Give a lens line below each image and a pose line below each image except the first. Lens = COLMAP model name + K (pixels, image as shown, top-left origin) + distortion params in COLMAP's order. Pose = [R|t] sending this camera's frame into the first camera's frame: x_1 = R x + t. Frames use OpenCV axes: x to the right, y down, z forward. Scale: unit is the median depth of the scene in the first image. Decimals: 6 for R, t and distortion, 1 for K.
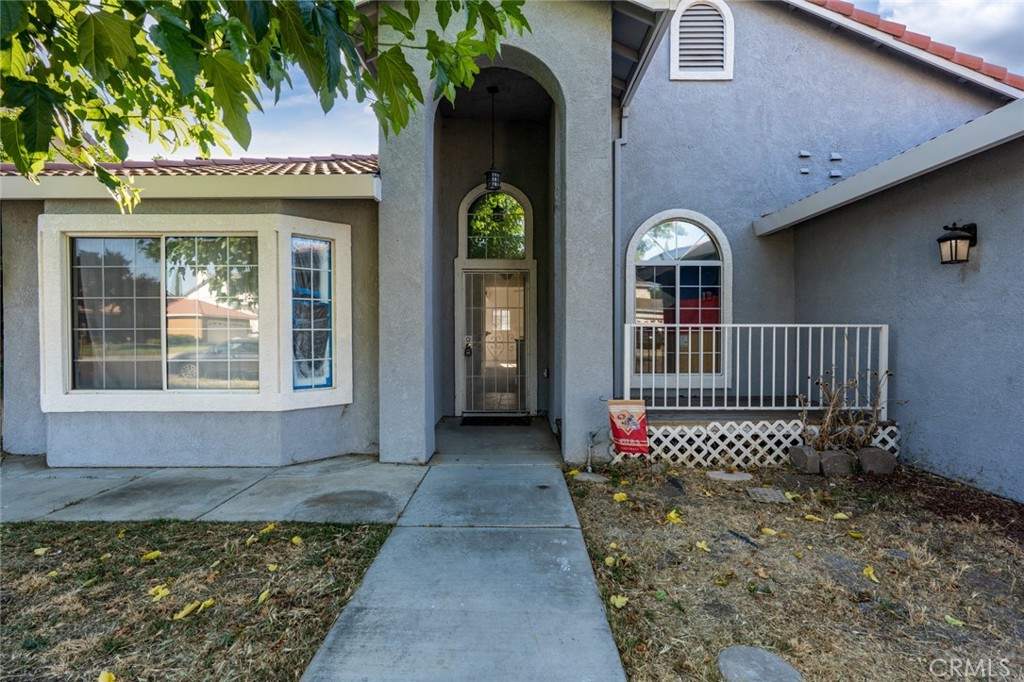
lens RADIAL K [[462.4, 0, 521.5], [0, 462.4, 334.1], [0, 0, 1]] dist [-0.007914, 0.003193]
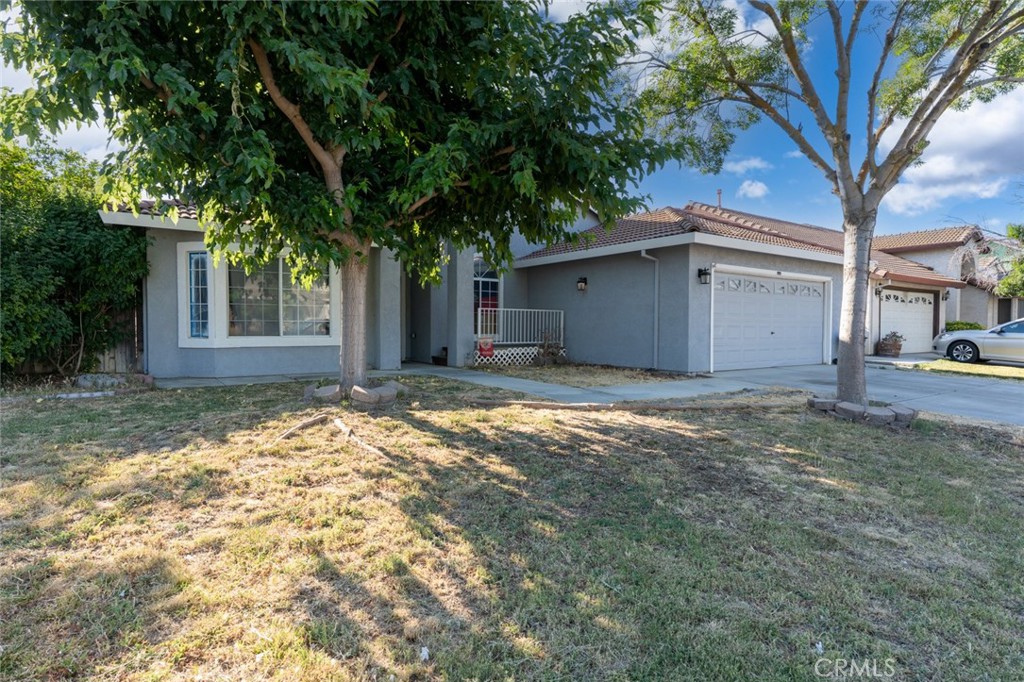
lens RADIAL K [[538.6, 0, 515.4], [0, 538.6, 336.7], [0, 0, 1]] dist [0.017237, -0.001953]
pose [[0.815918, -0.005833, 0.578138, -1.233605], [-0.001241, 0.999929, 0.011840, 0.094450], [-0.578166, -0.010378, 0.815853, -1.385368]]
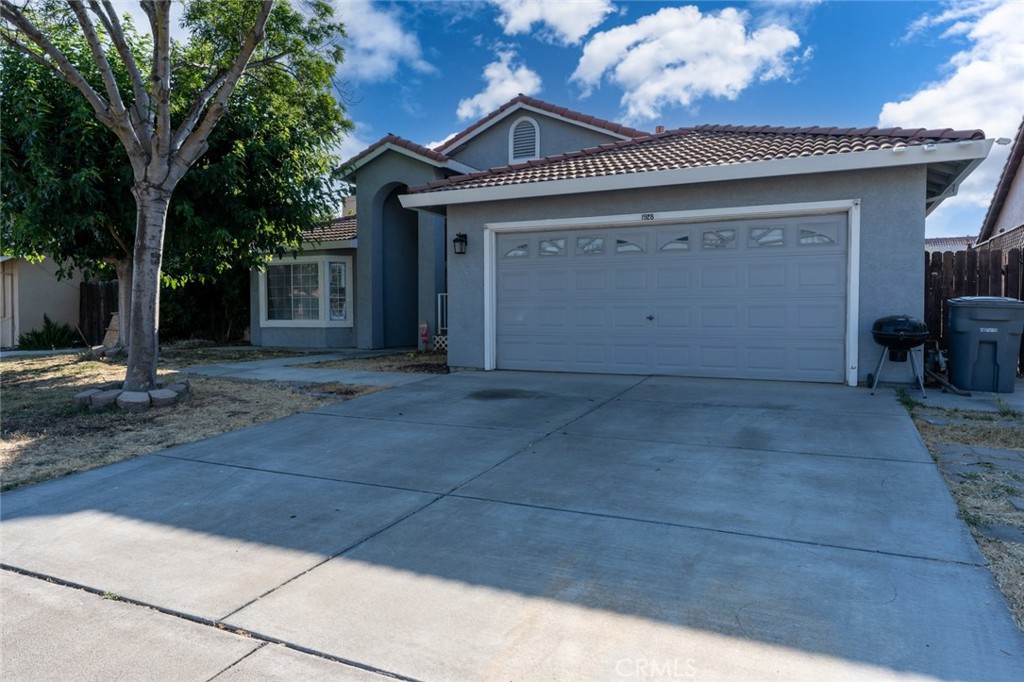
lens RADIAL K [[645.2, 0, 547.4], [0, 645.2, 327.9], [0, 0, 1]] dist [0.004386, -0.003534]
pose [[0.912609, 0.006962, -0.408774, 2.127487], [-0.002710, 0.999936, 0.010981, 0.118865], [0.408824, -0.008913, 0.912570, -1.845588]]
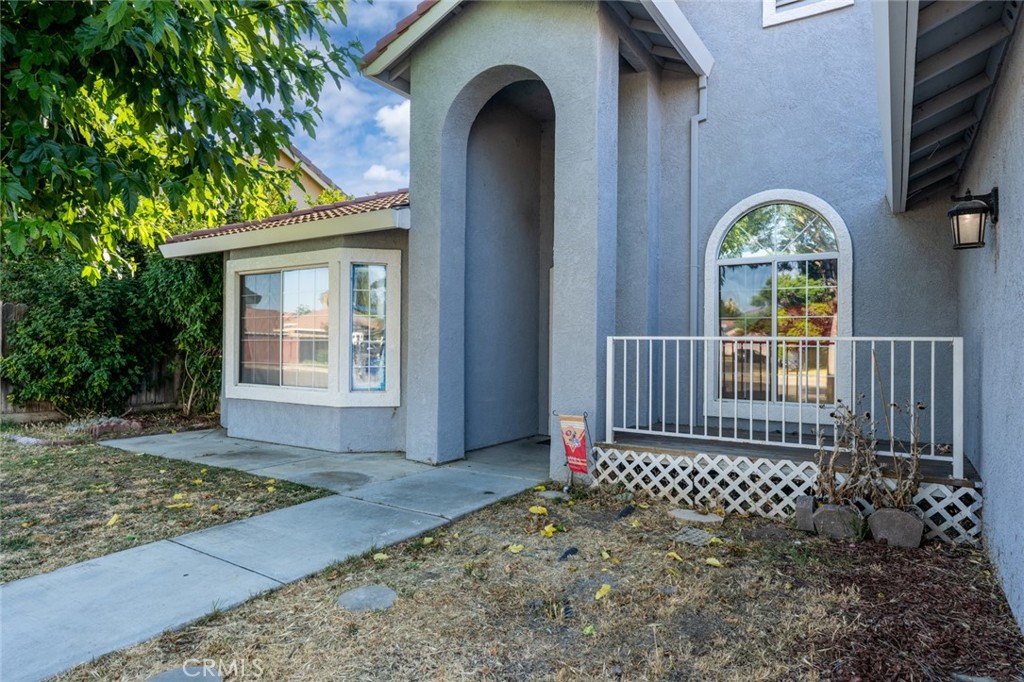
lens RADIAL K [[594.7, 0, 531.2], [0, 594.7, 341.9], [0, 0, 1]] dist [-0.001006, 0.001910]
pose [[0.851364, 0.004427, -0.524556, 0.716596], [-0.015228, 0.999752, -0.016278, 0.010483], [0.524354, 0.021846, 0.851220, -0.083065]]
